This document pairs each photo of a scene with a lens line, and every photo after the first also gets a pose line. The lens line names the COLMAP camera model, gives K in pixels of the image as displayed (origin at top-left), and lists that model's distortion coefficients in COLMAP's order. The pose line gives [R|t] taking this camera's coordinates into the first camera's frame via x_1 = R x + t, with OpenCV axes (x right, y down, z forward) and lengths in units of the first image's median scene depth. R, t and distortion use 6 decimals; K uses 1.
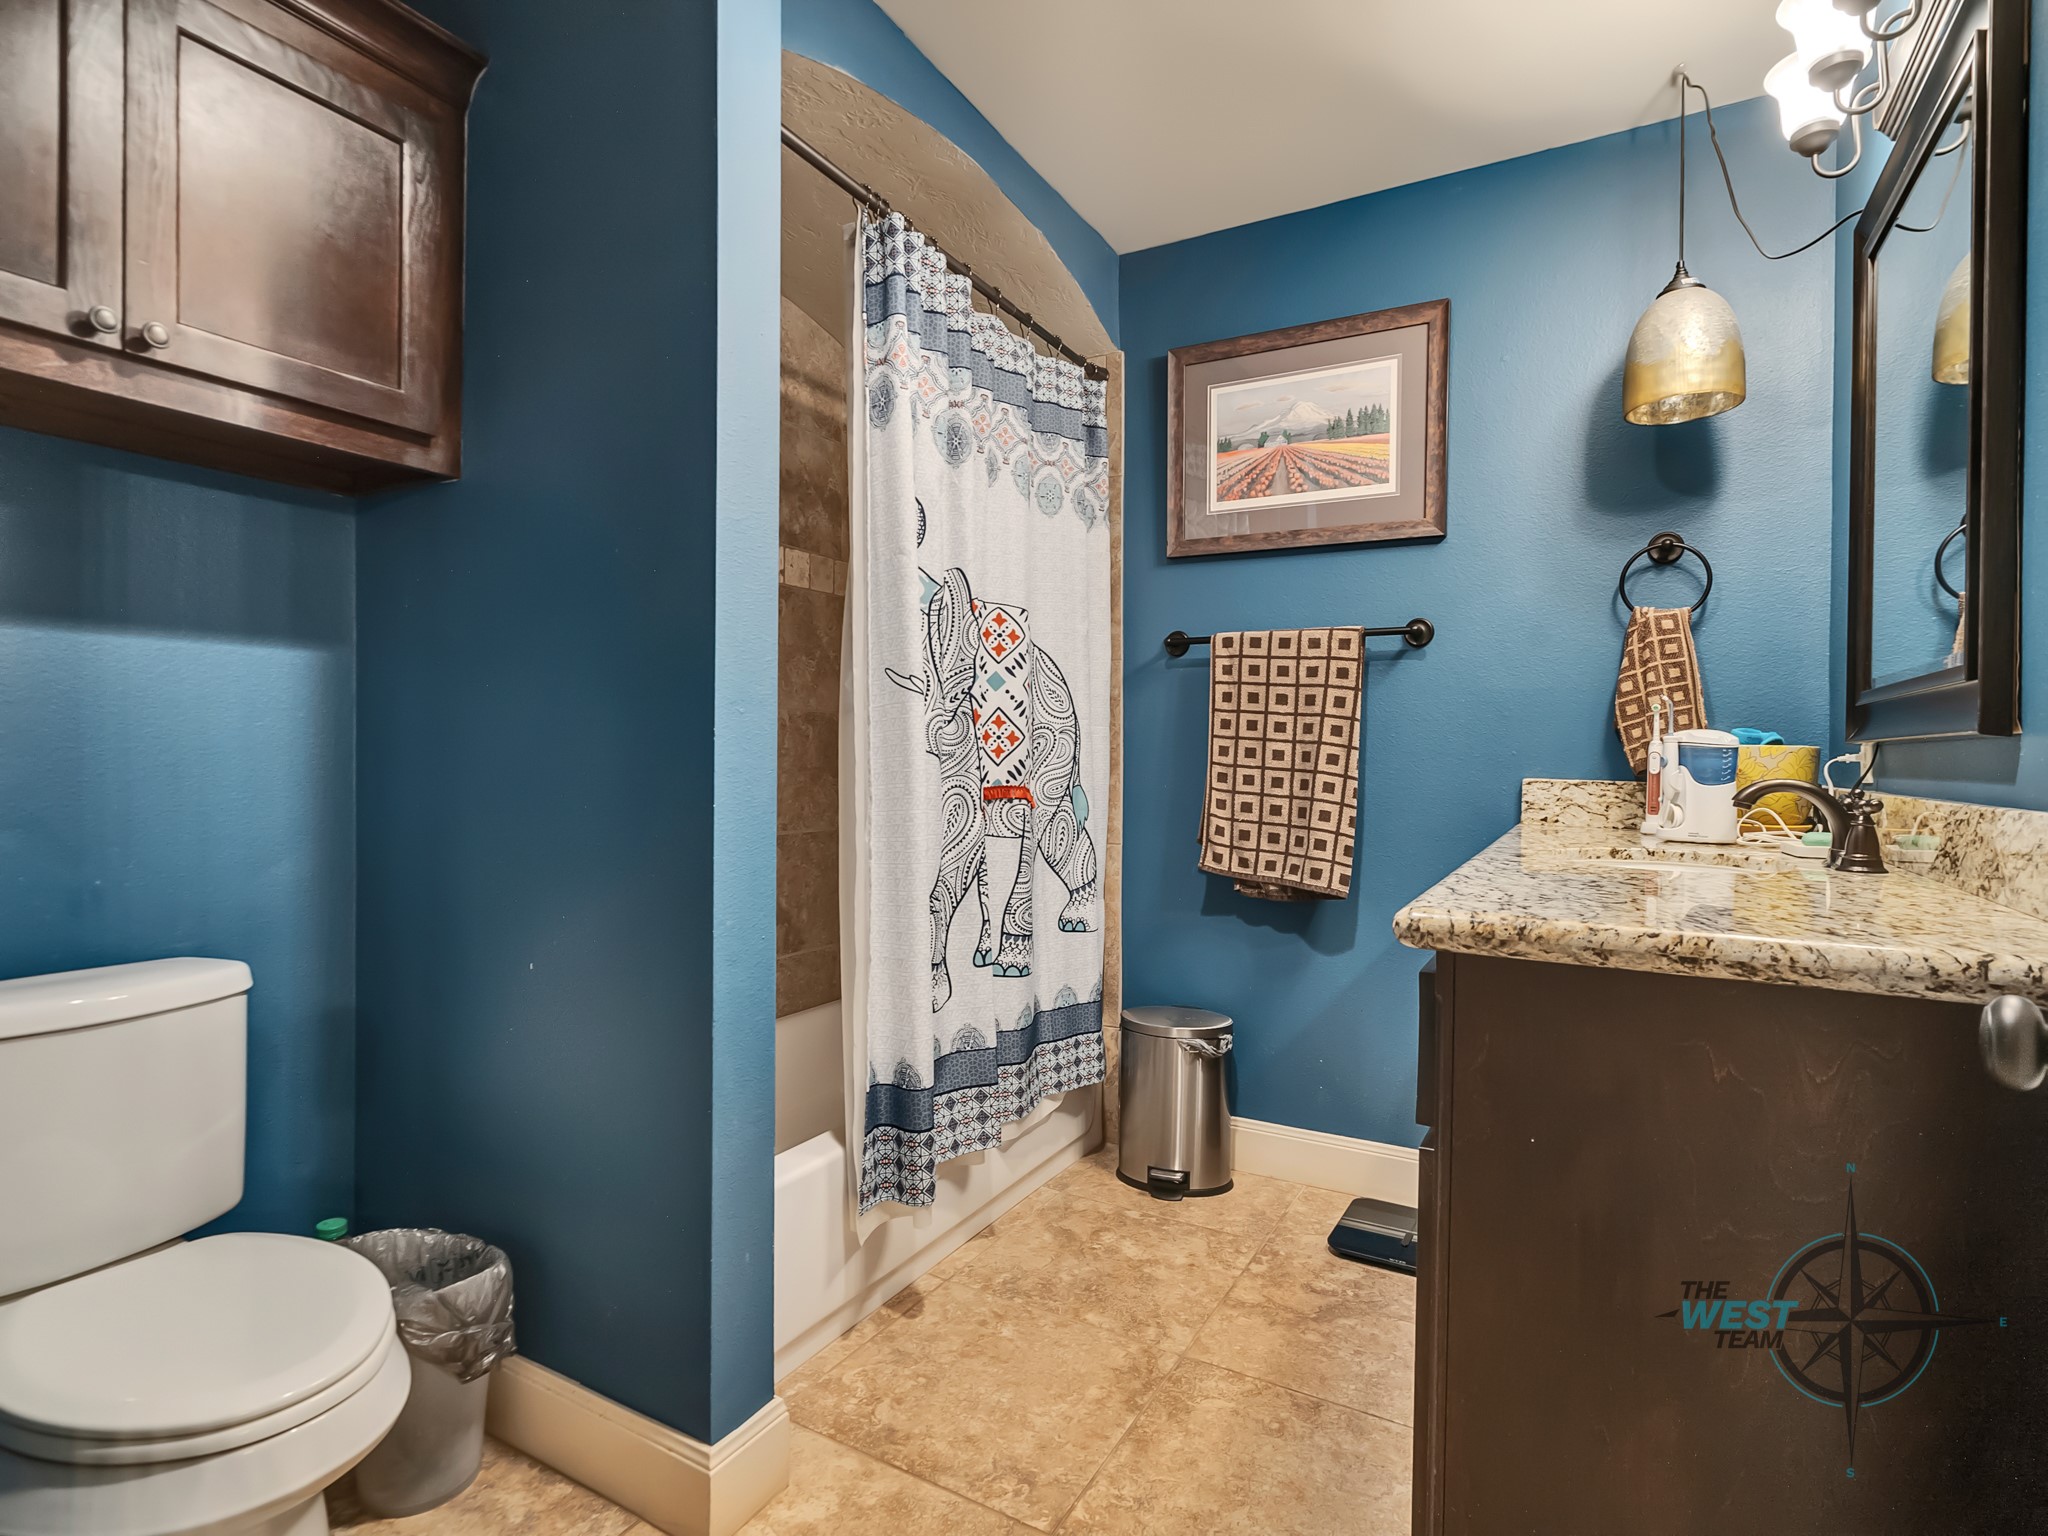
lens RADIAL K [[1046.8, 0, 1009.9], [0, 1046.8, 765.9], [0, 0, 1]] dist [-0.004350, 0.005042]
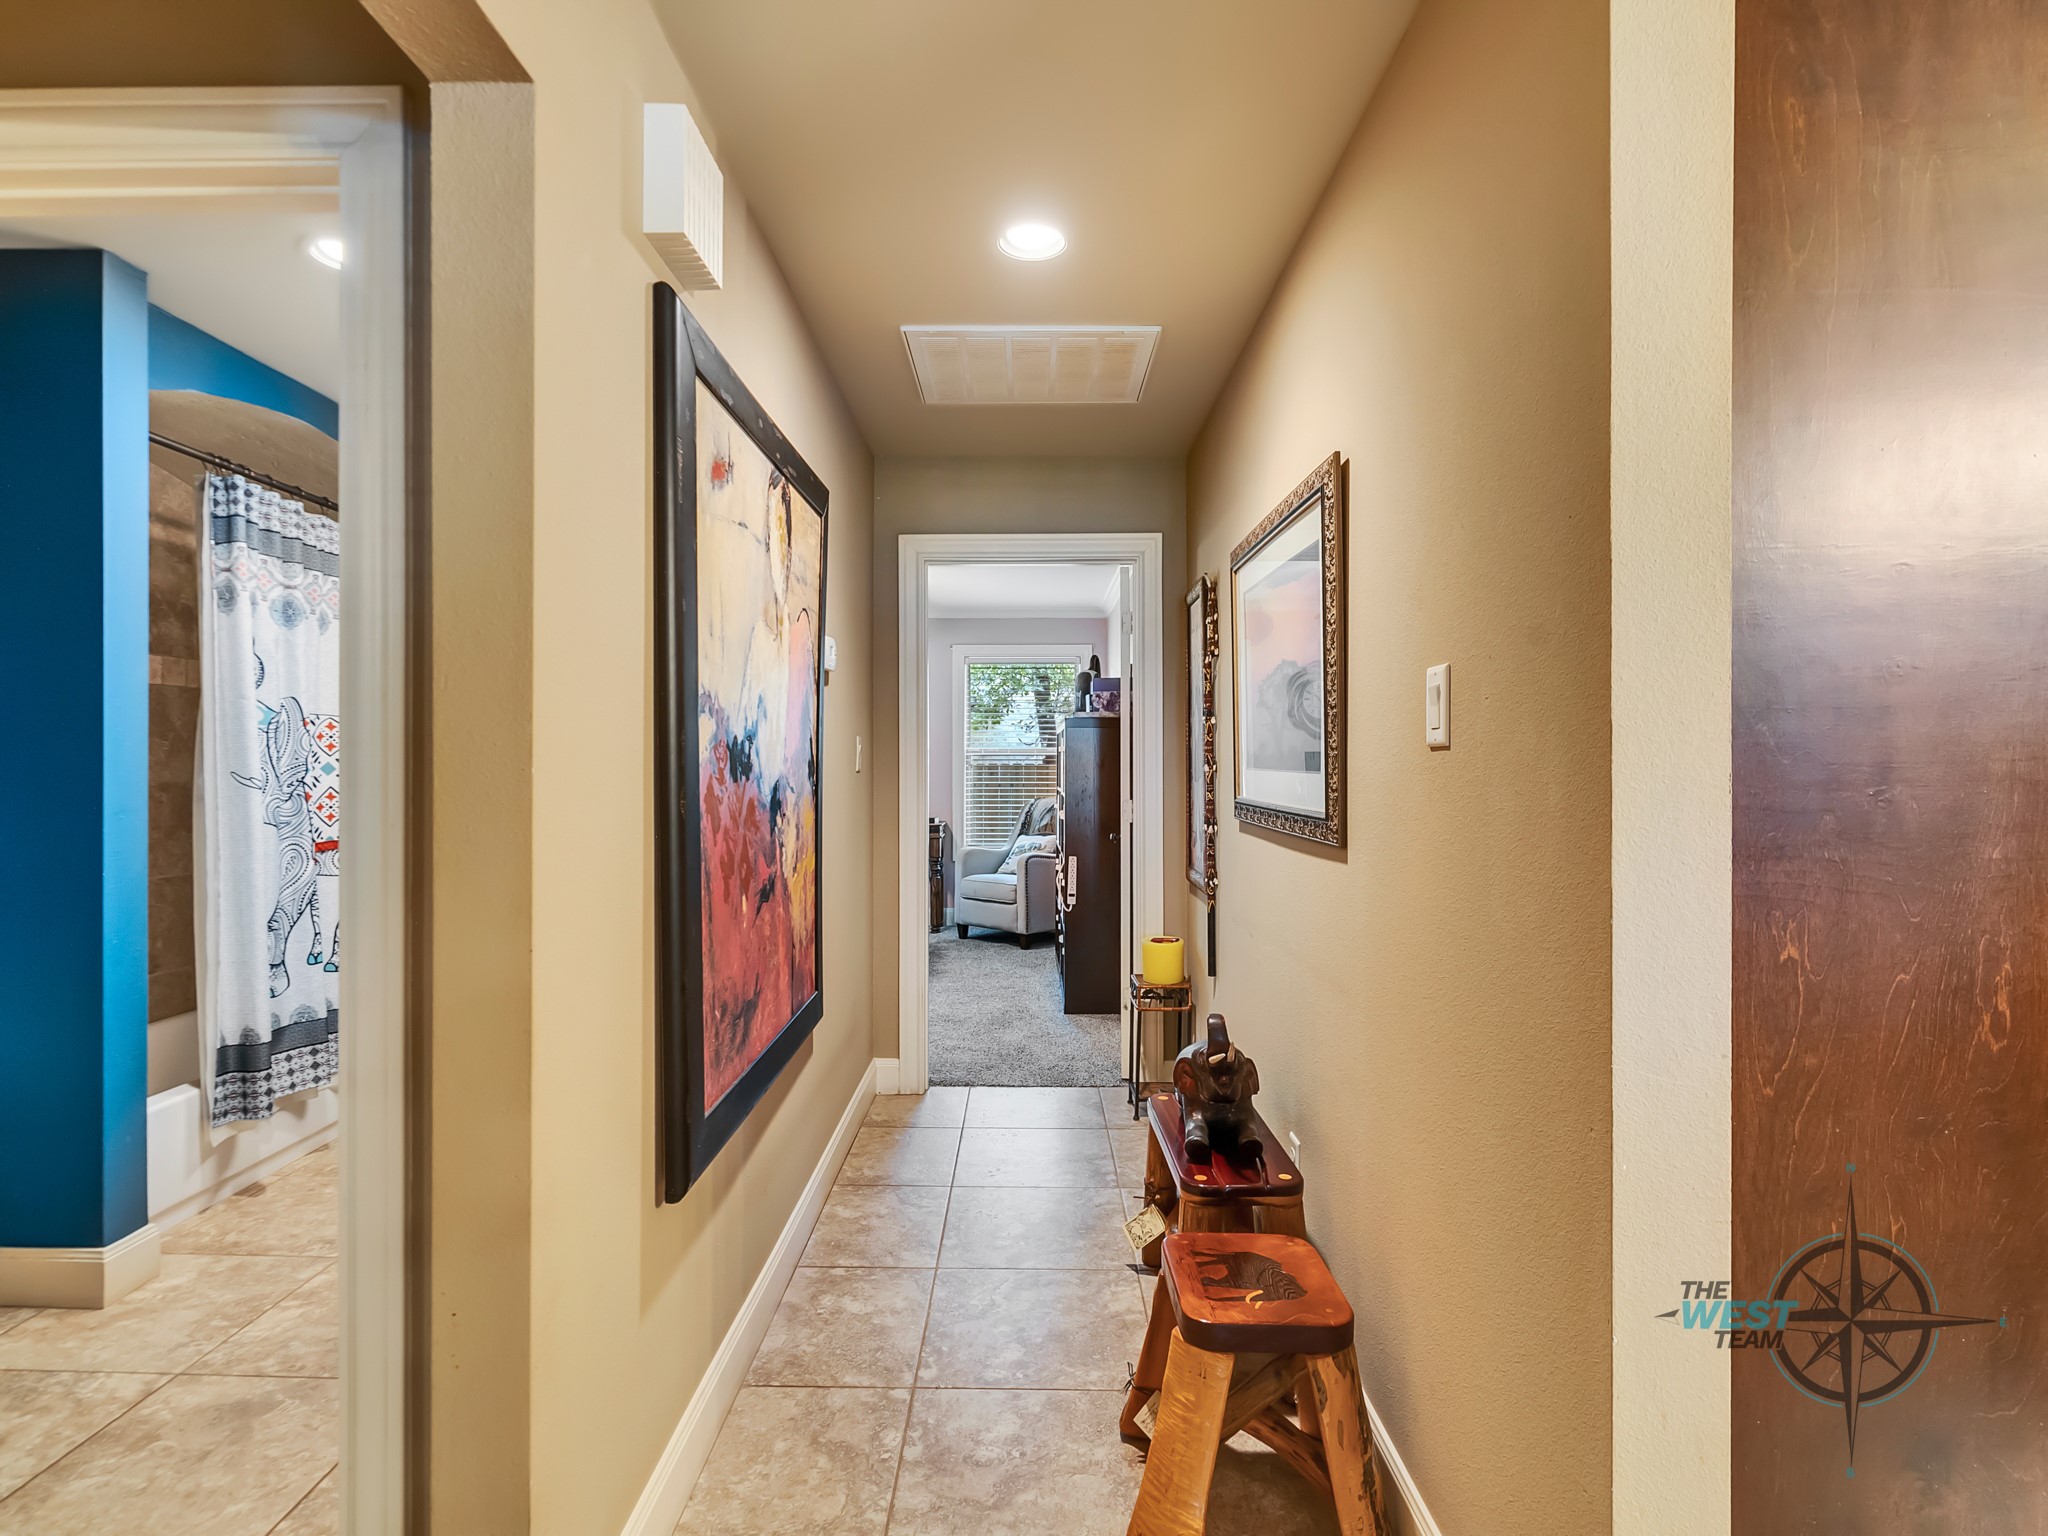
lens RADIAL K [[1041.5, 0, 1007.3], [0, 1041.5, 766.4], [0, 0, 1]] dist [-0.004779, 0.001938]
pose [[0.875667, -0.006773, 0.482868, 0.137681], [0.008779, 0.999960, -0.001895, -0.087099], [-0.482836, 0.005899, 0.875691, -0.856076]]
